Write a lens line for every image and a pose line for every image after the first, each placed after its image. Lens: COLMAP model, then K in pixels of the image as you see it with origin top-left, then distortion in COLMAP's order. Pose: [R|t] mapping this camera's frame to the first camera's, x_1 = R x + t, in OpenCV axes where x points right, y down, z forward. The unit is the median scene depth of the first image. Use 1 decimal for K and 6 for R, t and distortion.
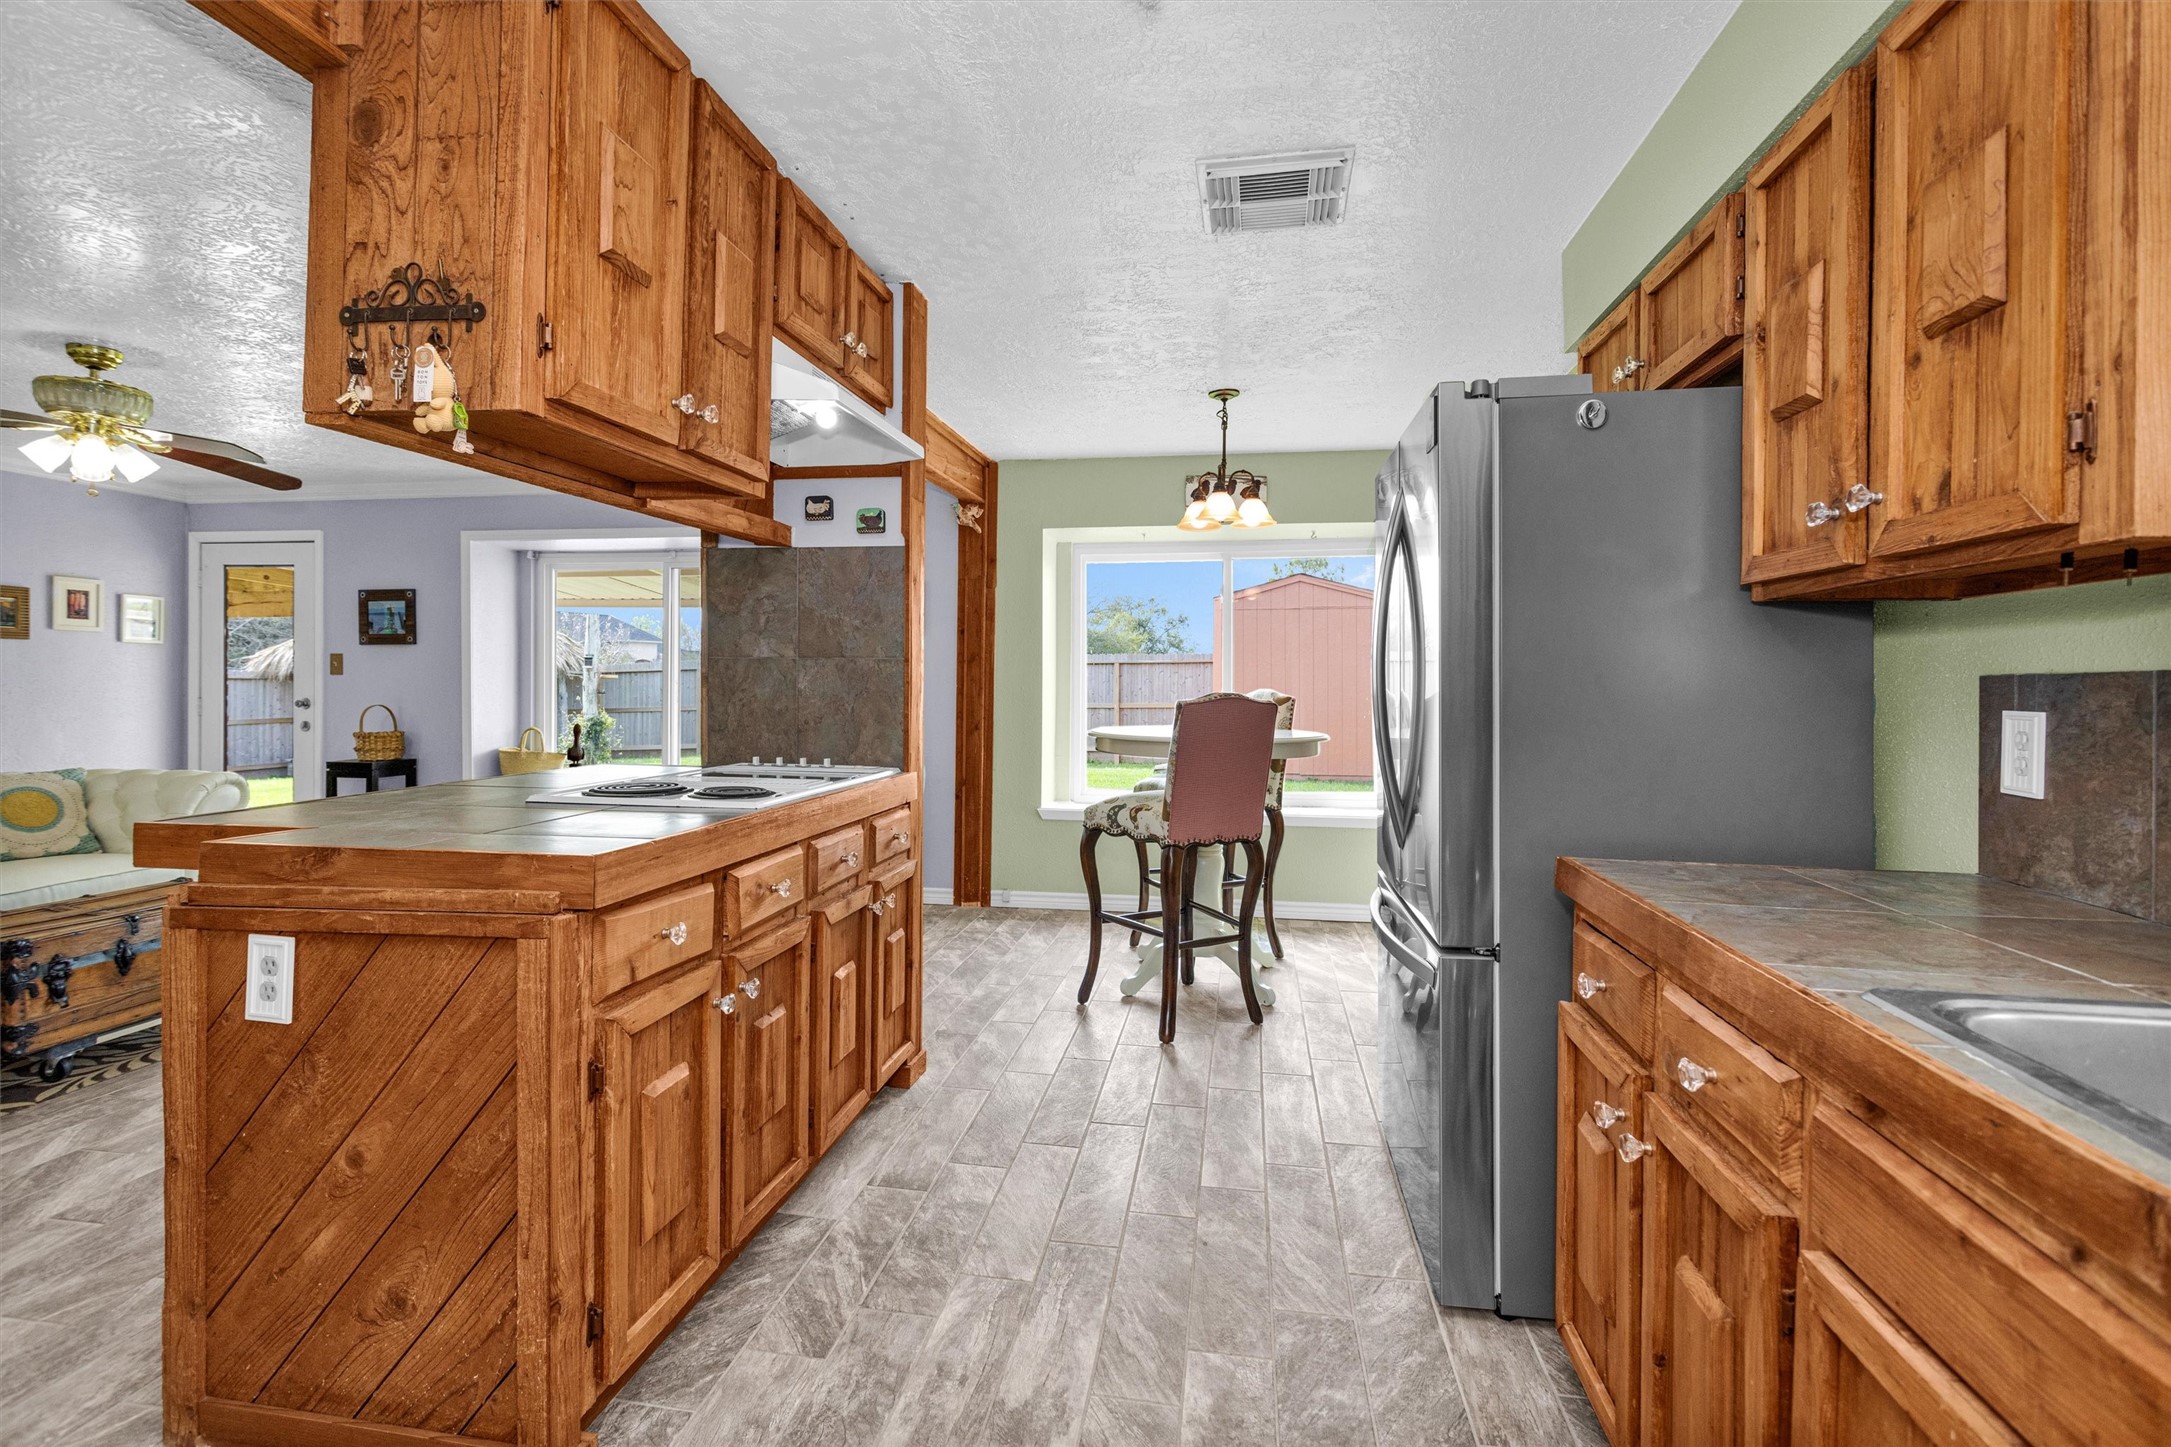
lens RADIAL K [[1019.6, 0, 1082.3], [0, 1019.6, 692.0], [0, 0, 1]] dist [-0.000573, 0.000100]
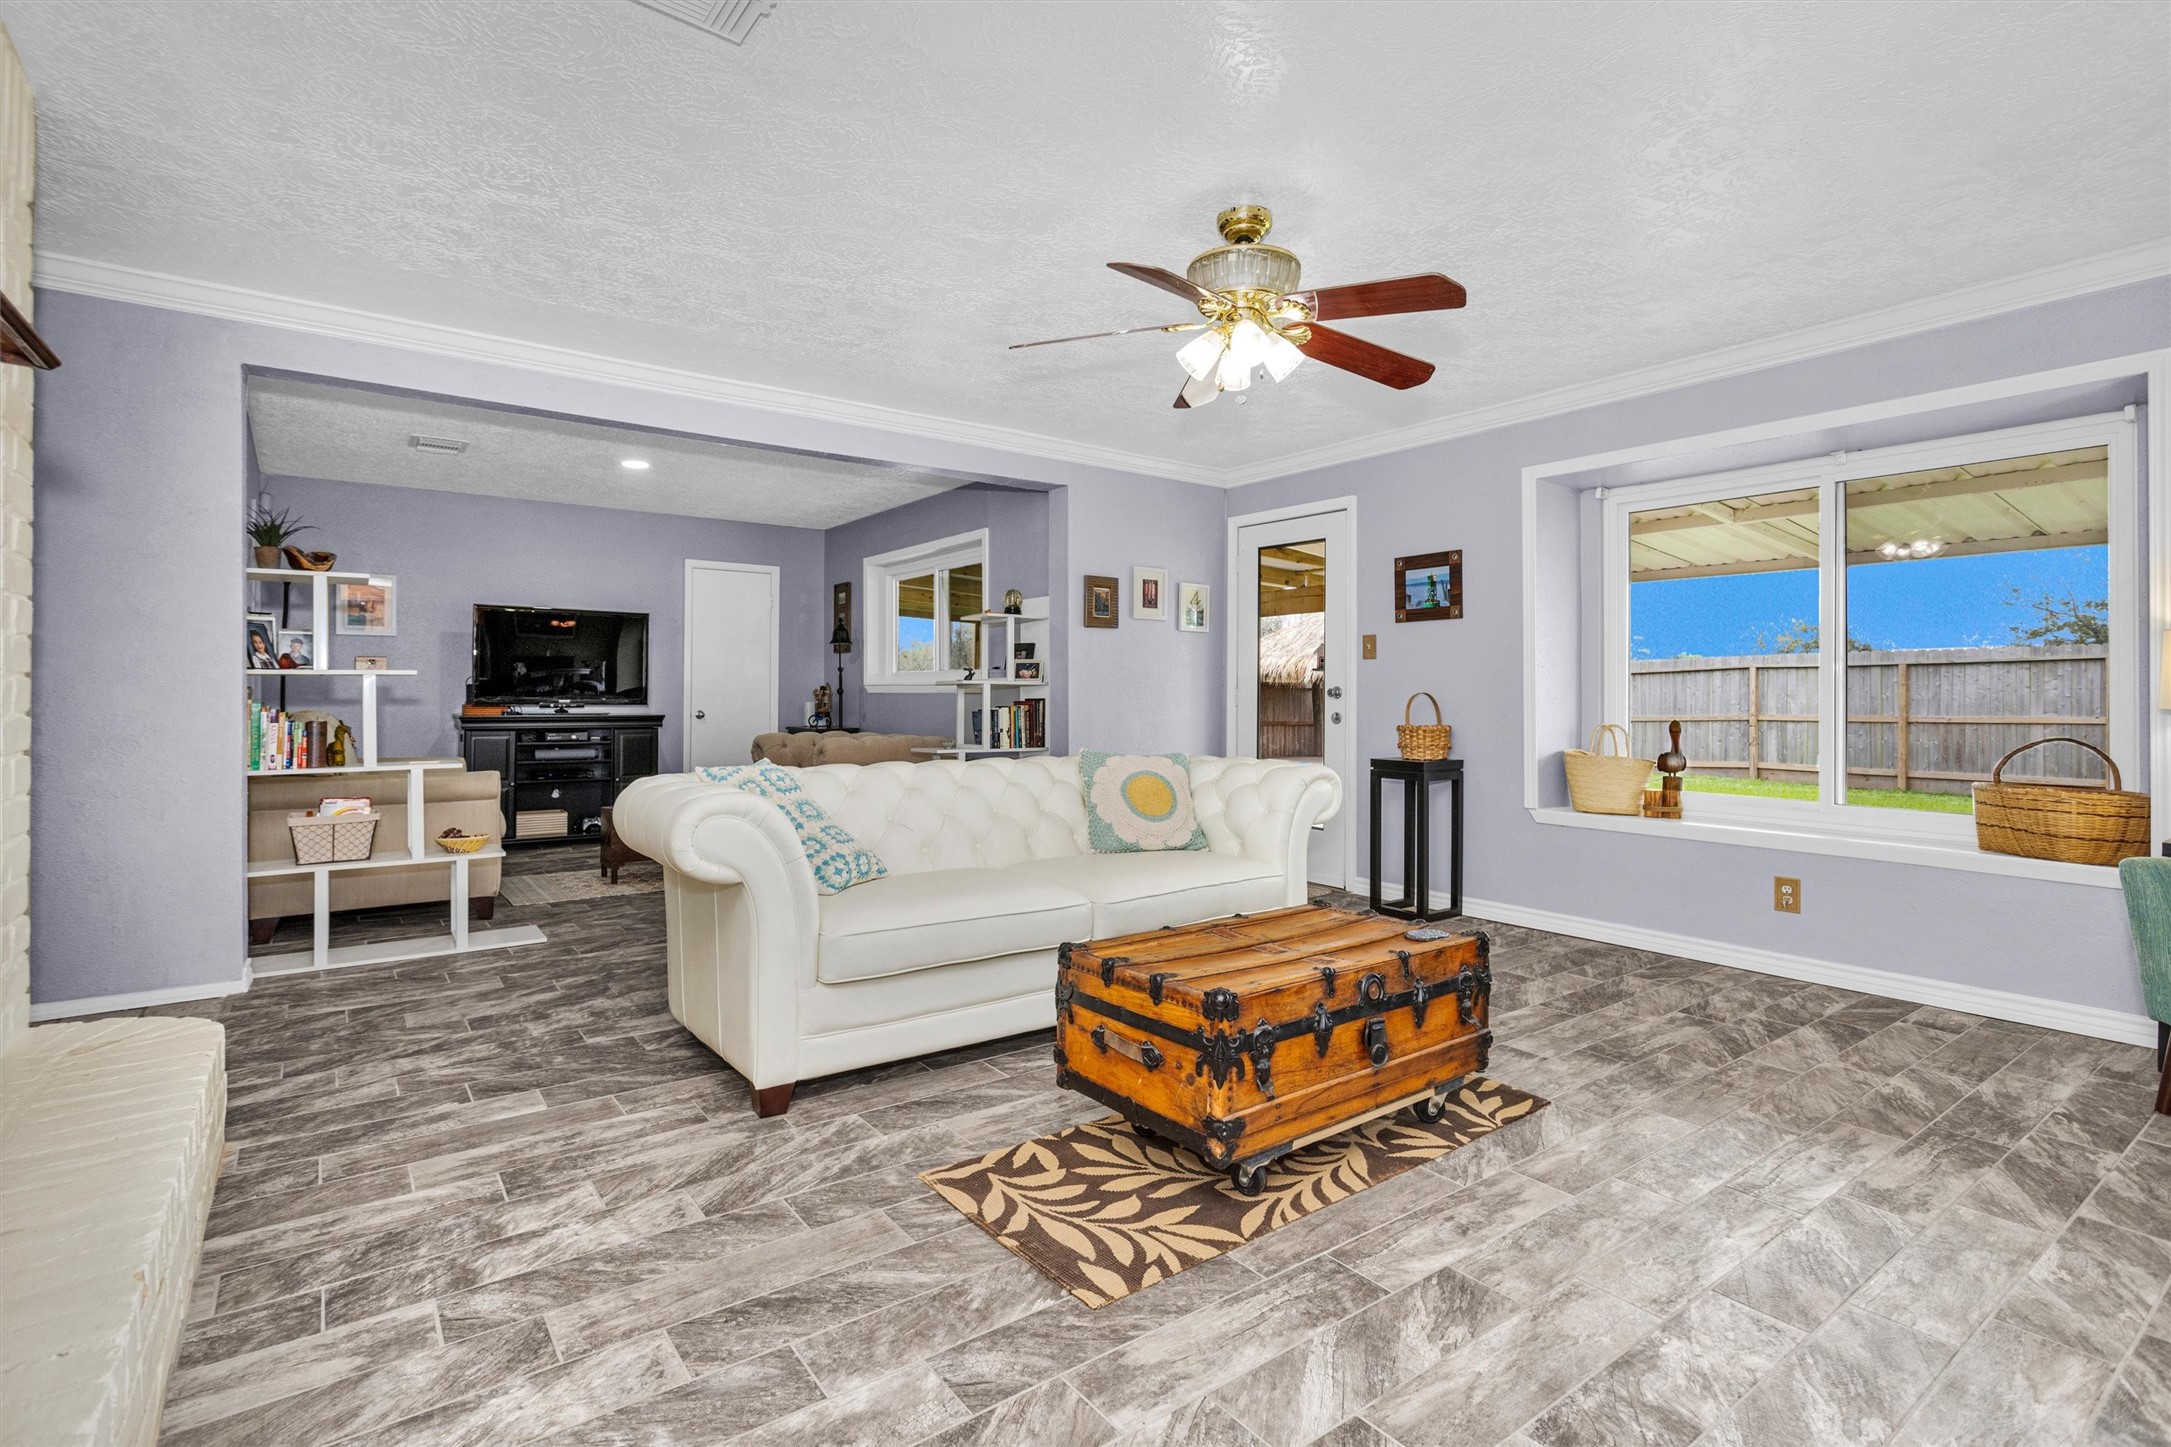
lens RADIAL K [[1034.0, 0, 1085.3], [0, 1034.0, 696.6], [0, 0, 1]] dist [-0.006907, 0.000046]
pose [[0.717710, -0.001879, -0.696339, -0.311502], [-0.005055, 0.999956, -0.007908, 0.024404], [0.696323, 0.009196, 0.717669, 0.214855]]
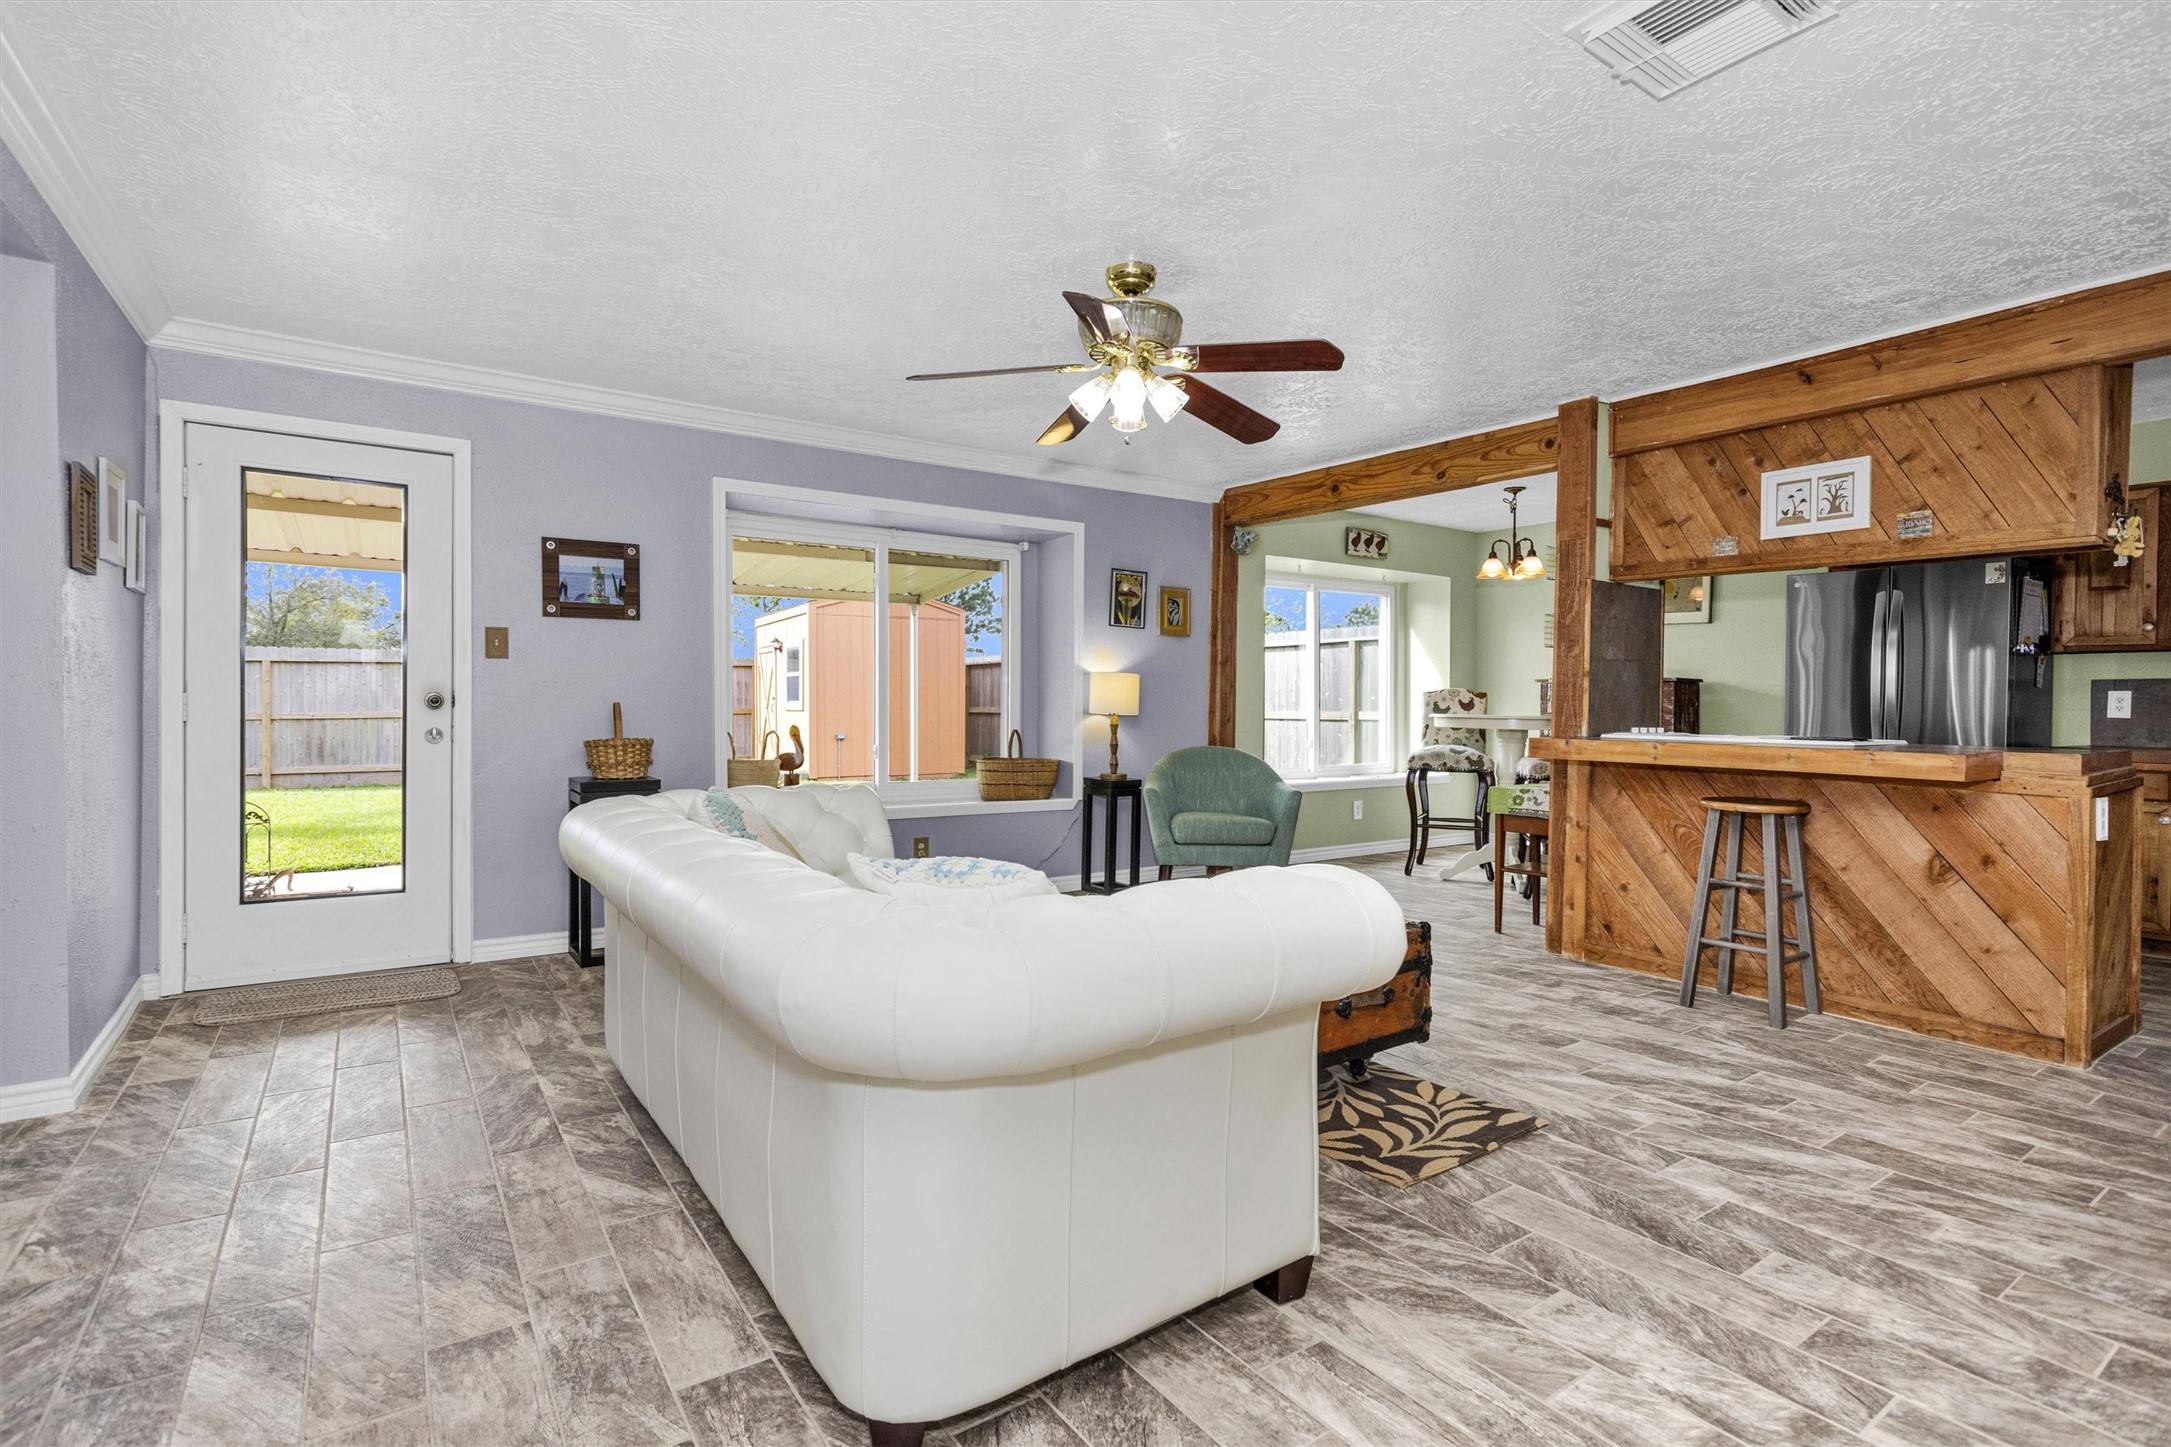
lens RADIAL K [[1024.3, 0, 1085.5], [0, 1024.3, 723.5], [0, 0, 1]] dist [0.000018, -0.000629]
pose [[0.718980, -0.016142, 0.694843, -0.978778], [0.000916, 0.999751, 0.022278, 0.012205], [-0.695030, -0.015381, 0.718816, 0.252312]]
